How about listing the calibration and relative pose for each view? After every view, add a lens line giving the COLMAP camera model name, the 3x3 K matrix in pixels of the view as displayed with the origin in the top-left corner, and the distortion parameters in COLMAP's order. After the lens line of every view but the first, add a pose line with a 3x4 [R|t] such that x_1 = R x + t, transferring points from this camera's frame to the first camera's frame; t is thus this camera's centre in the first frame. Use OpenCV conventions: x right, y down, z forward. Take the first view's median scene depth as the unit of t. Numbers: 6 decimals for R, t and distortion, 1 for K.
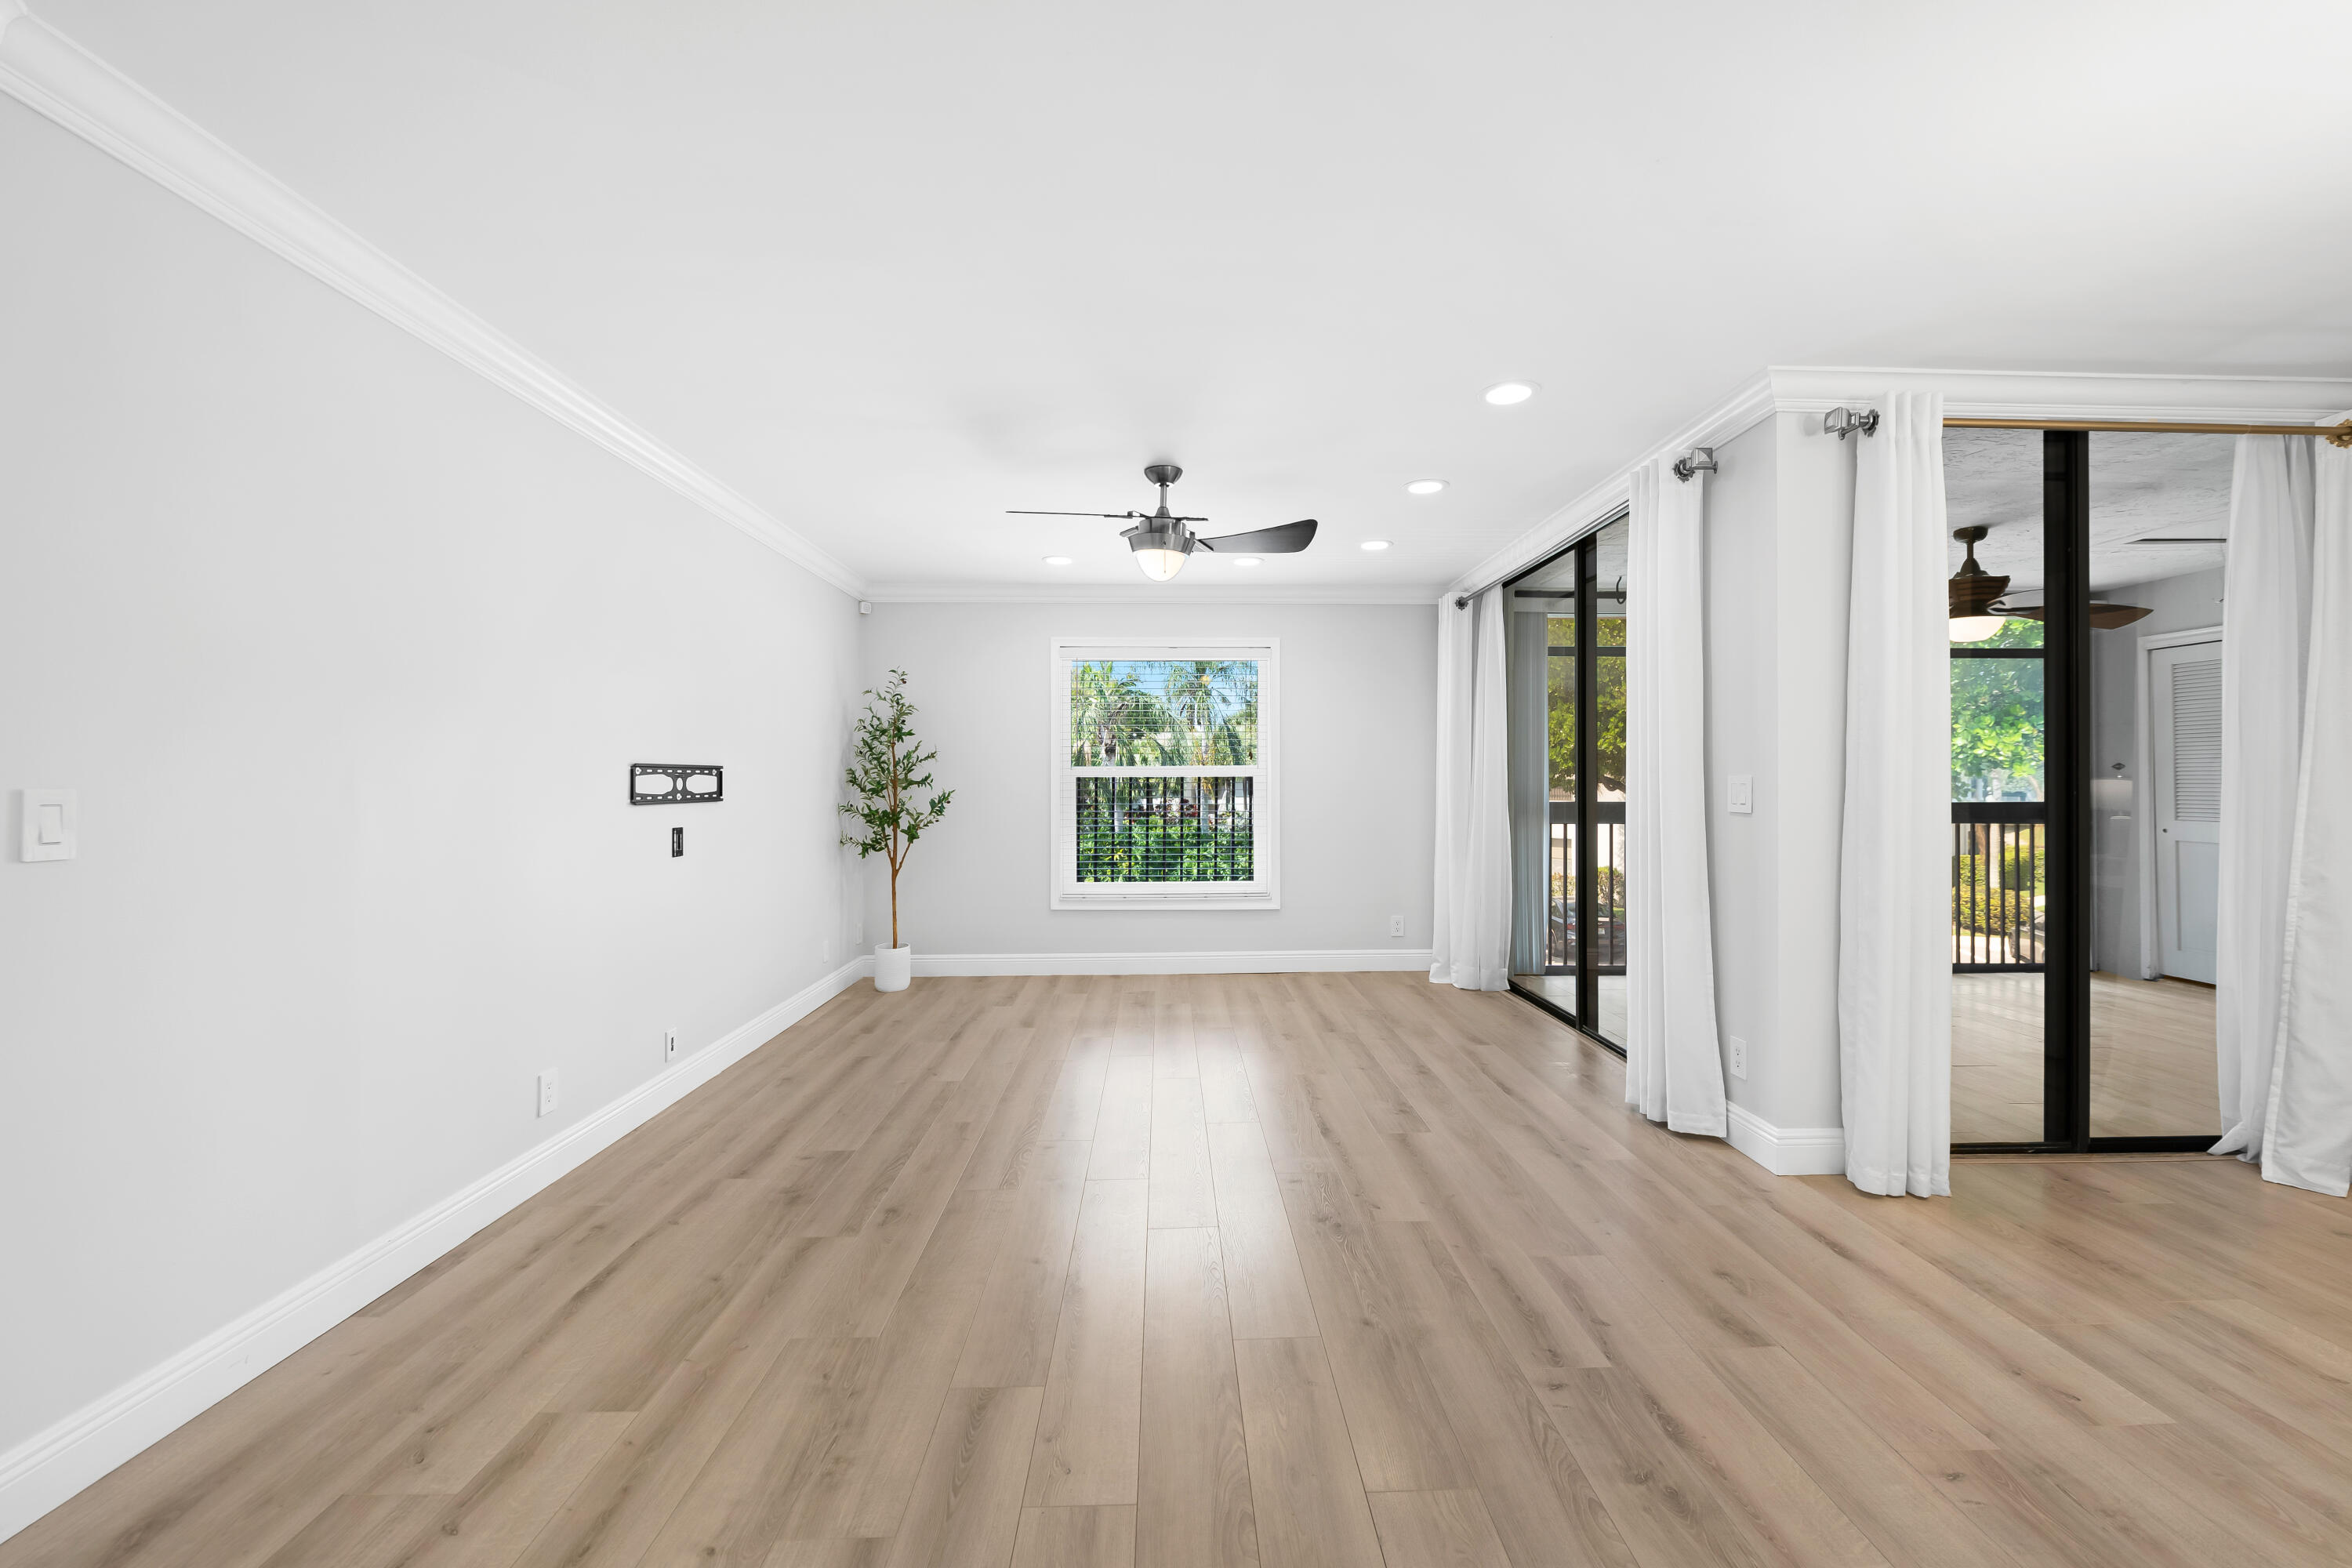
lens RADIAL K [[939.0, 0, 1183.5], [0, 939.0, 779.0], [0, 0, 1]] dist [0.002002, -0.002982]
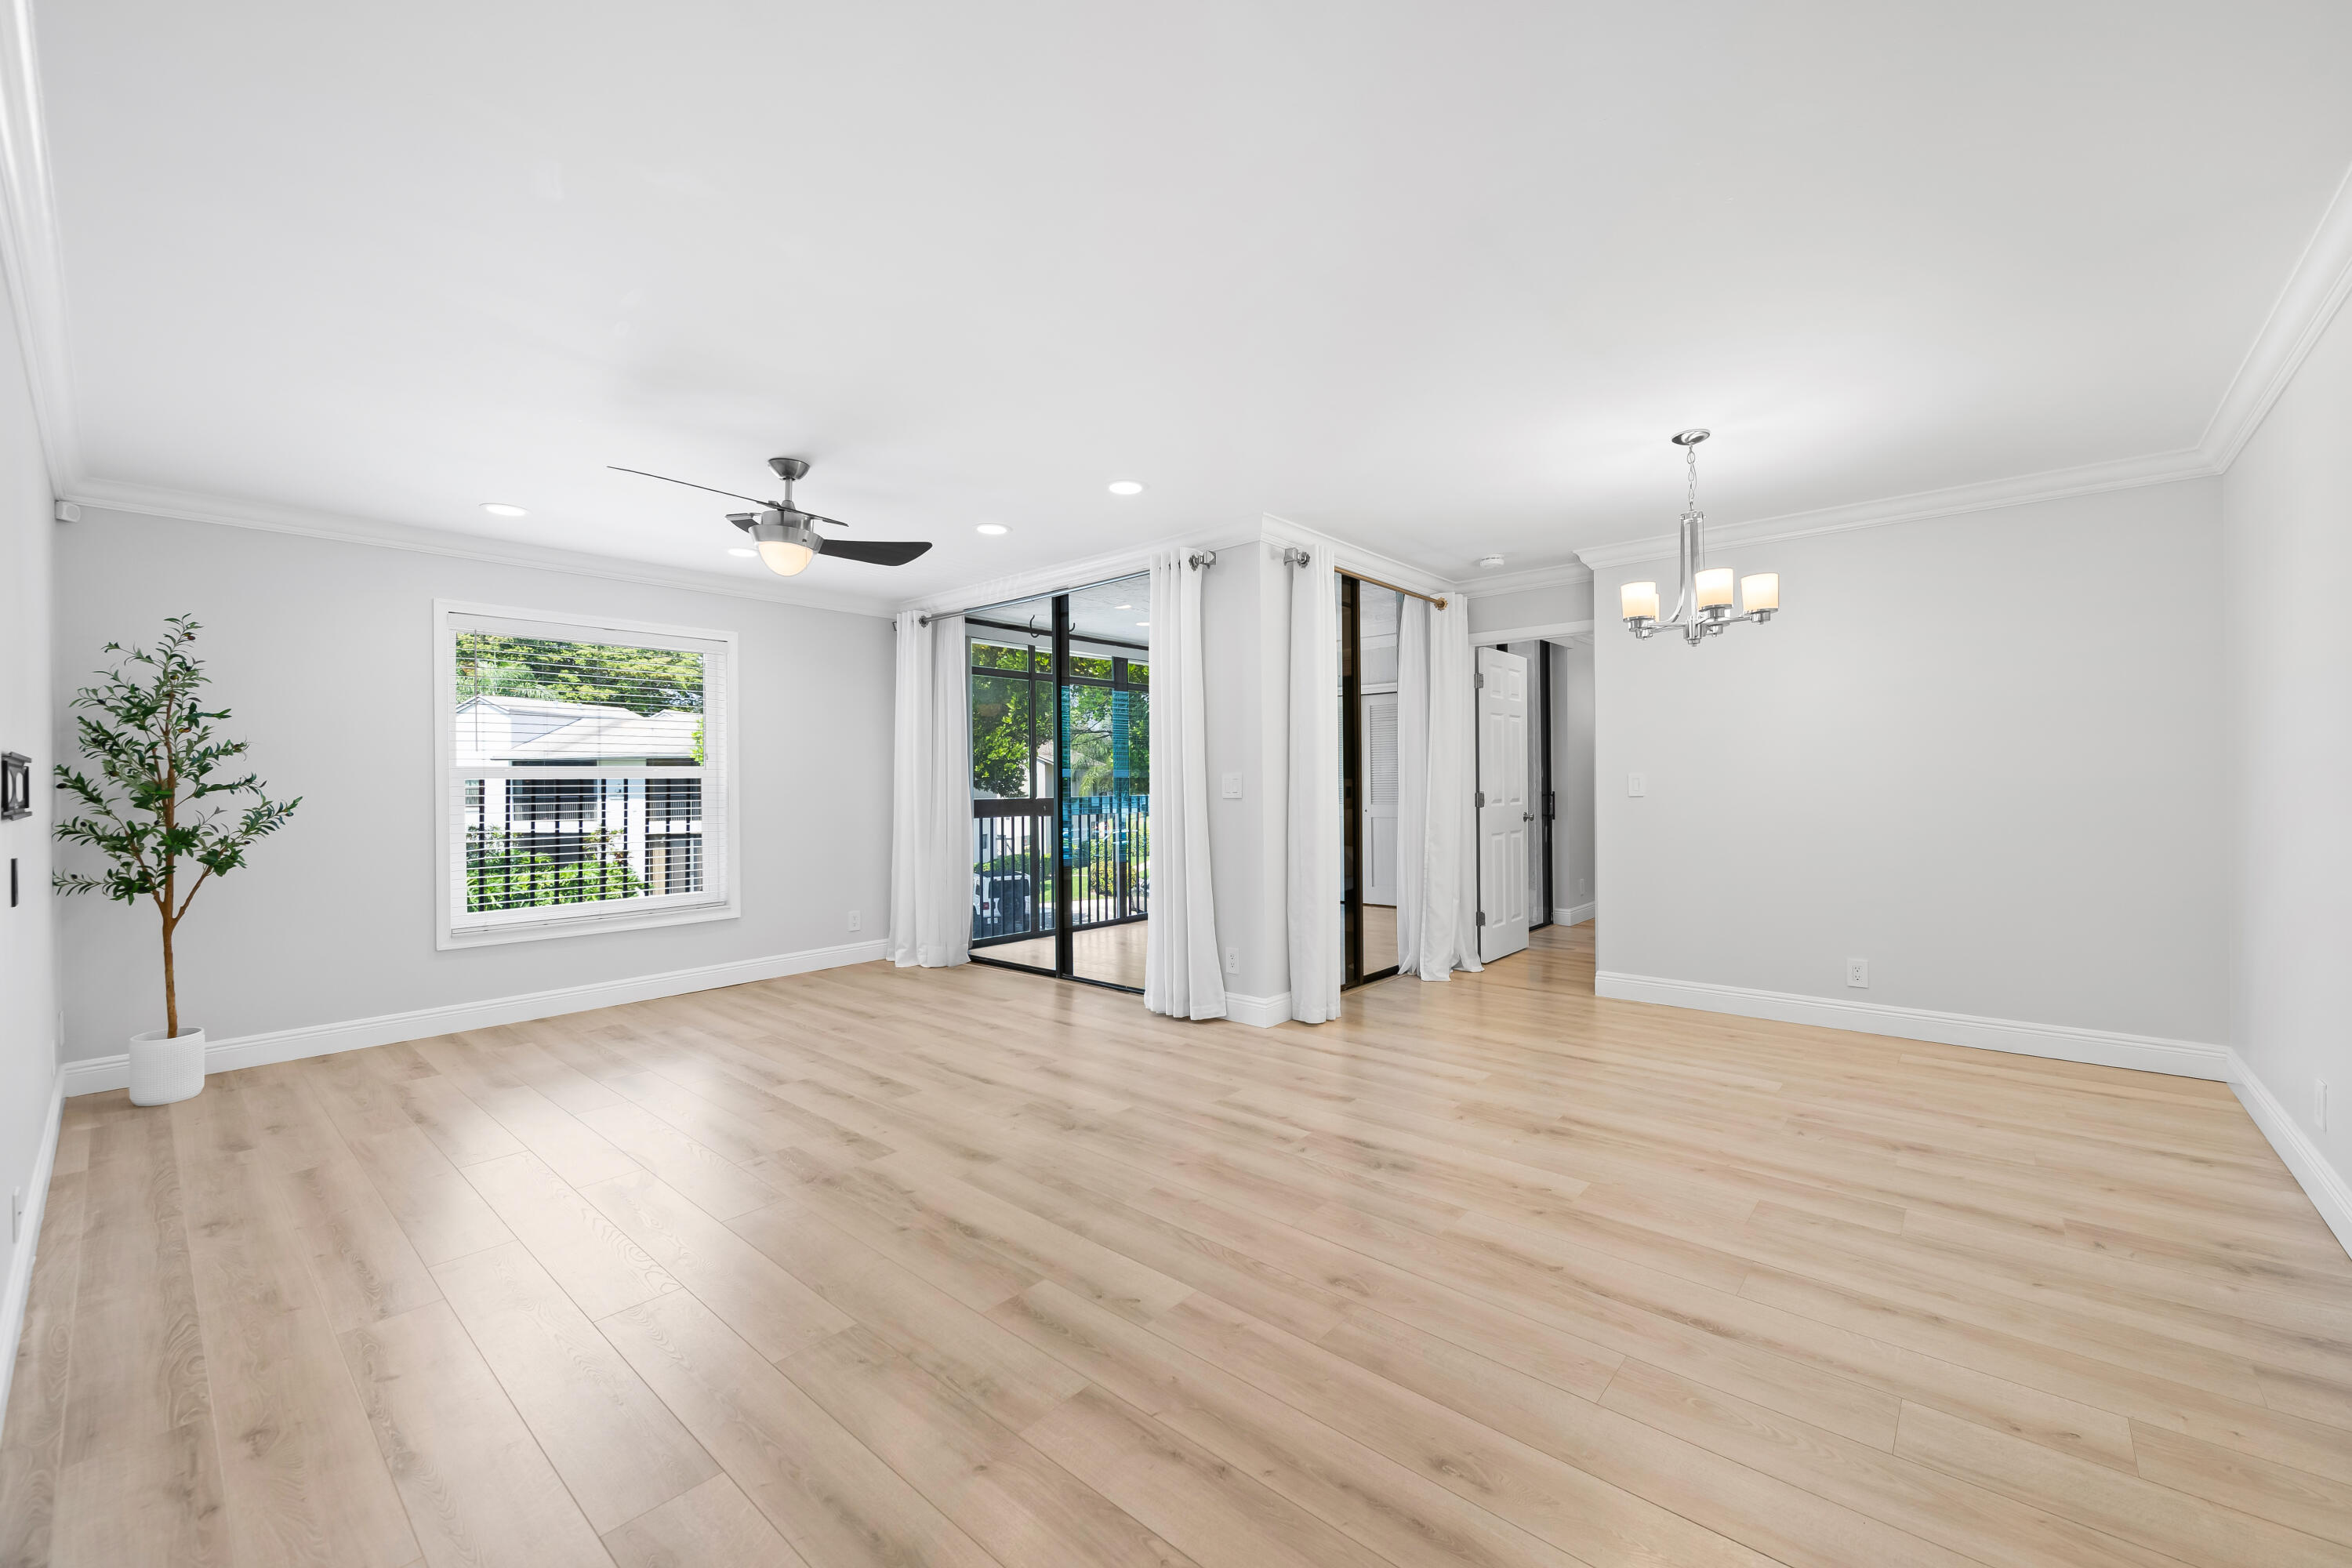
lens RADIAL K [[939.0, 0, 1191.2], [0, 939.0, 780.1], [0, 0, 1]] dist [0.002002, -0.002982]
pose [[0.672957, -0.003485, 0.739673, -0.473214], [0.007854, 0.999966, -0.002434, 0.008450], [-0.739640, 0.007448, 0.672962, 0.028632]]
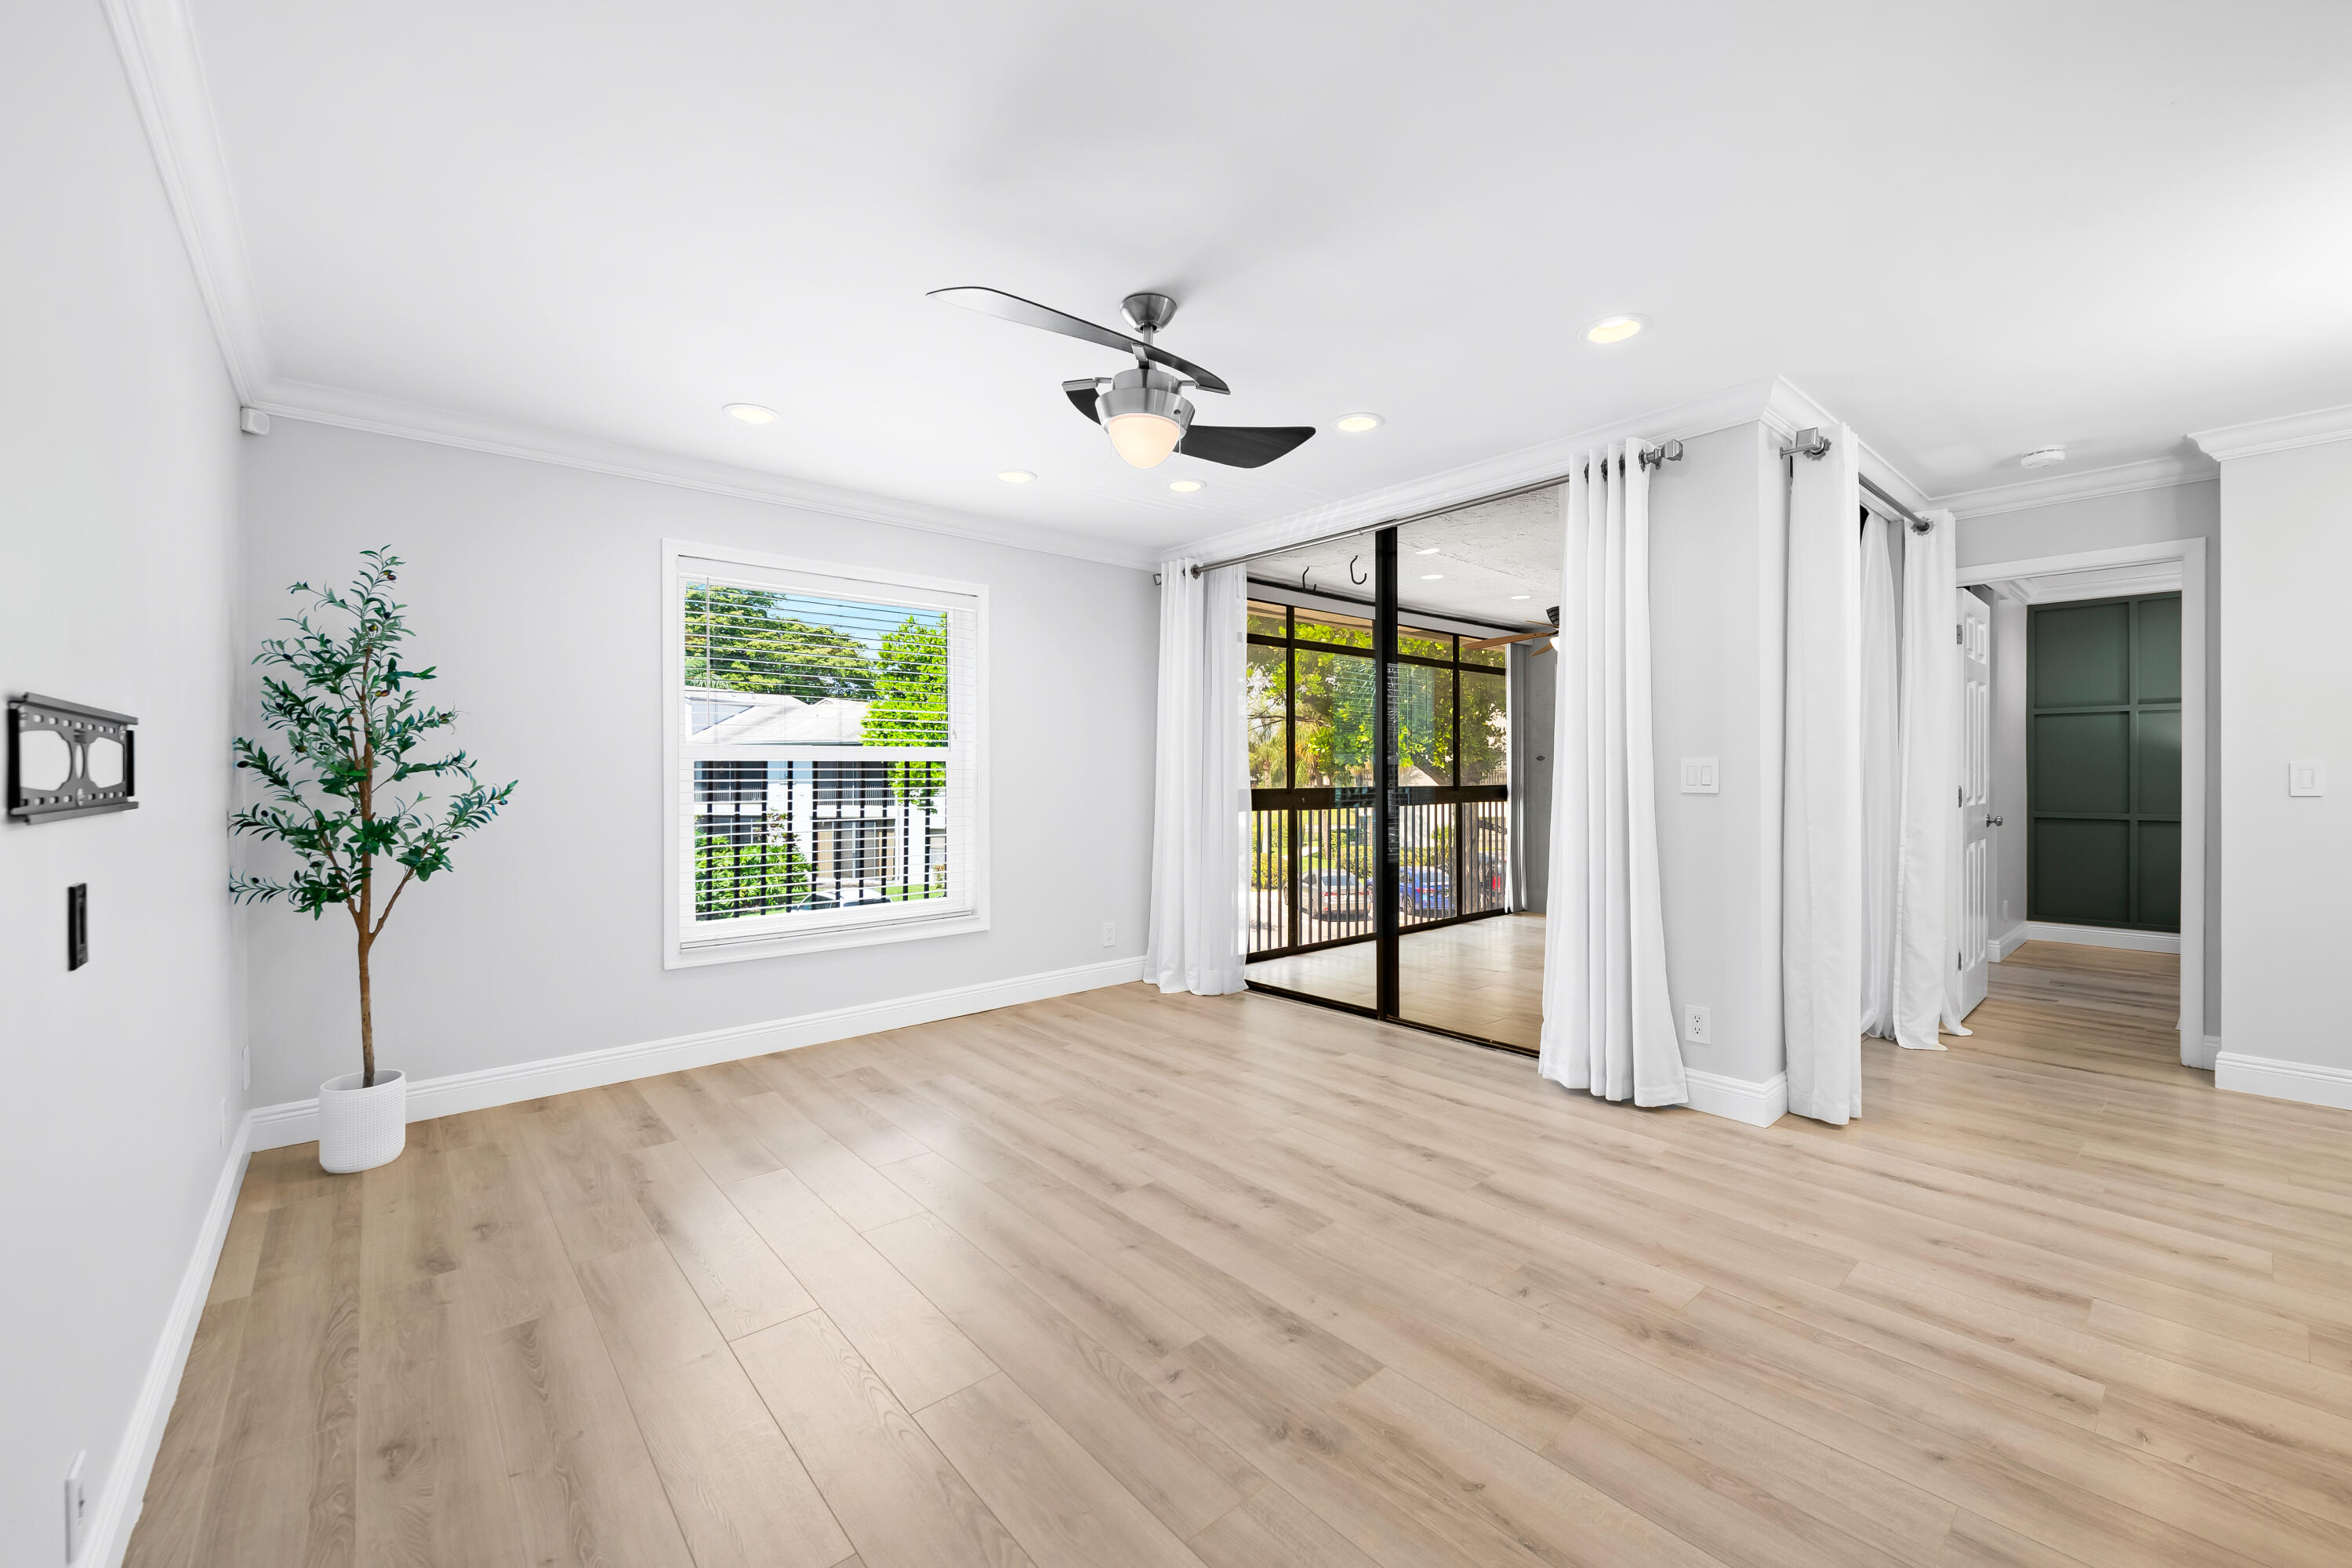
lens RADIAL K [[939.0, 0, 1184.3], [0, 939.0, 775.0], [0, 0, 1]] dist [0.002002, -0.002982]
pose [[0.768397, -0.002643, 0.639968, -0.443705], [0.000666, 0.999994, 0.003330, 0.009723], [-0.639973, -0.002133, 0.768395, 0.465573]]
